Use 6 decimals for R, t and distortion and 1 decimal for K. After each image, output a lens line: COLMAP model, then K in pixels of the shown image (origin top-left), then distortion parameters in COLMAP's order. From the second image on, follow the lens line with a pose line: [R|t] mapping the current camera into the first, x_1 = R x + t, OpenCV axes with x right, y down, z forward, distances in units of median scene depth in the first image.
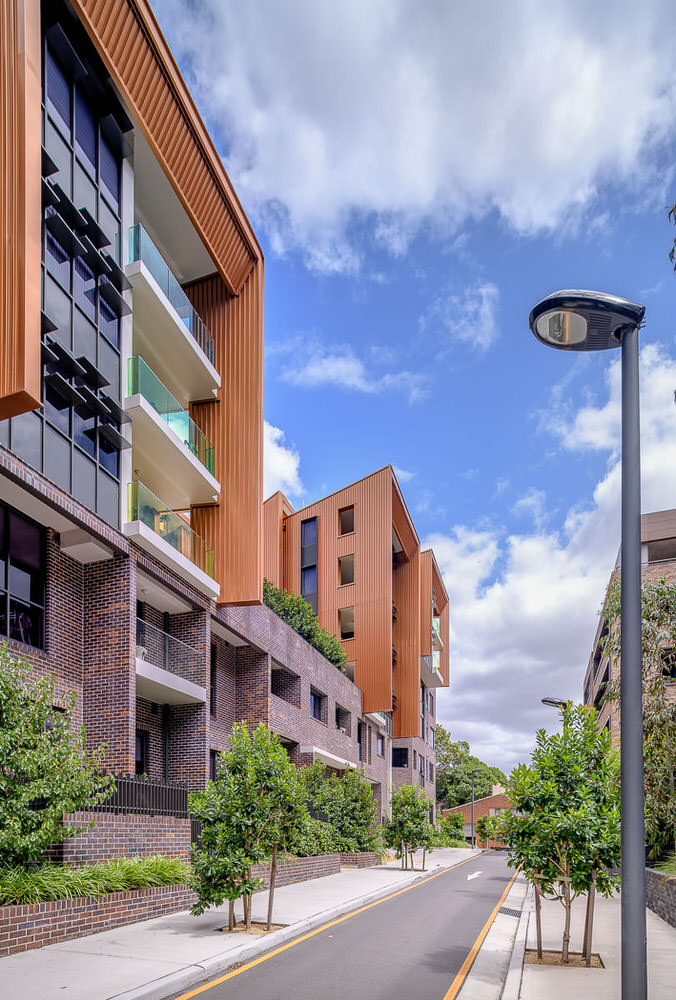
lens RADIAL K [[511.3, 0, 338.0], [0, 511.3, 500.0], [0, 0, 1]] dist [0.030539, 0.000343]
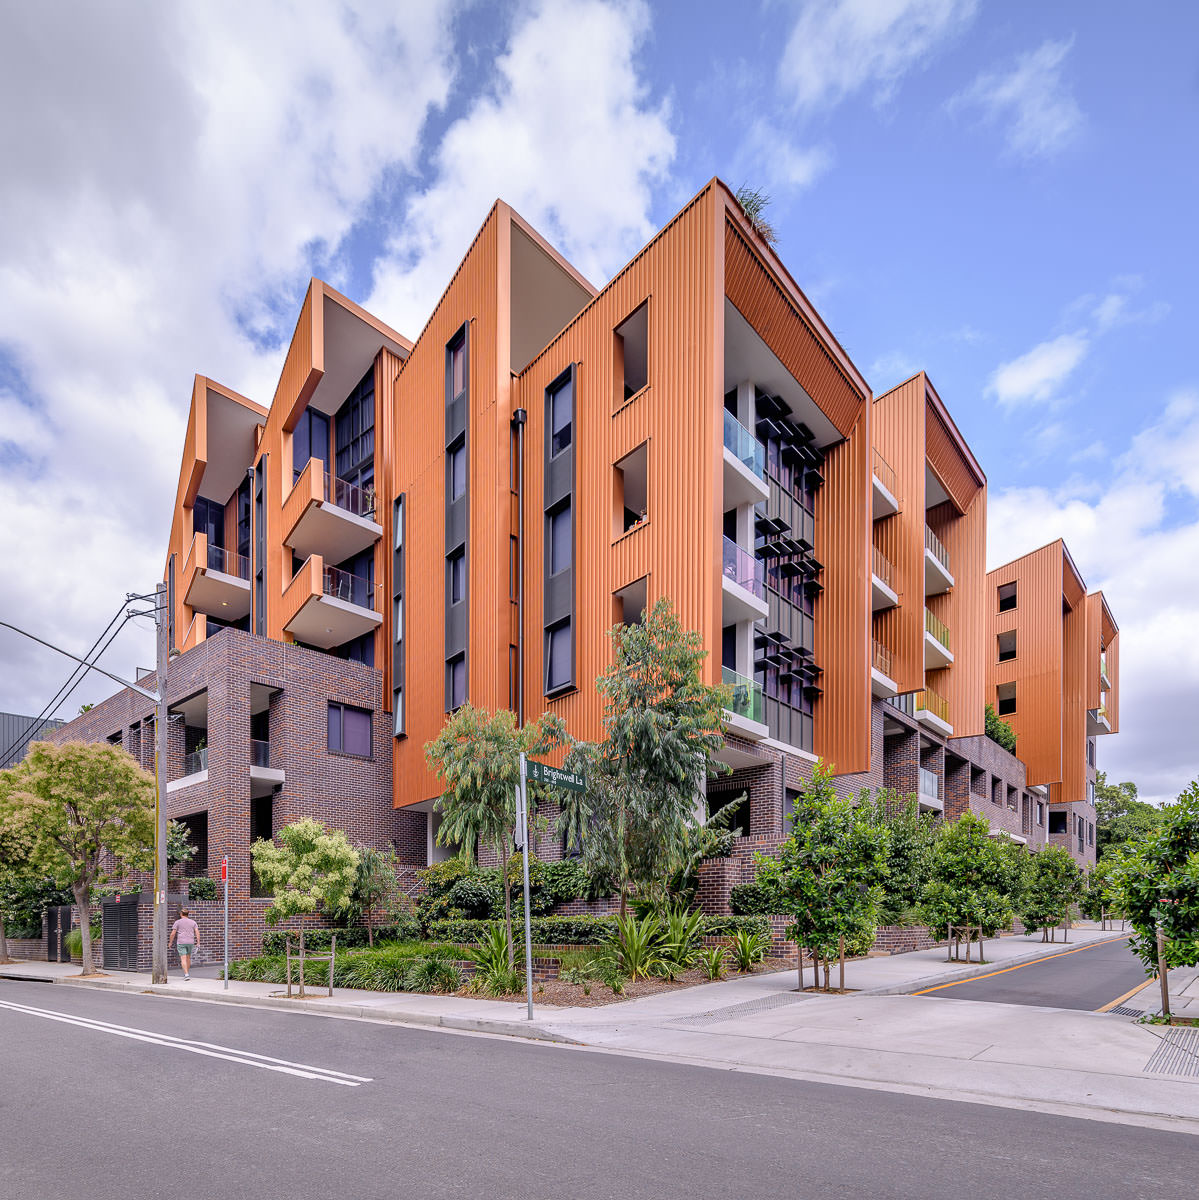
lens RADIAL K [[811.6, 0, 599.5], [0, 811.6, 600.0], [0, 0, 1]] dist [-0.075269, 0.000702]
pose [[0.936653, -0.078252, -0.341406, -0.140390], [0.151244, 0.969529, 0.192717, -0.258060], [0.315923, -0.232144, 0.919947, -0.400003]]
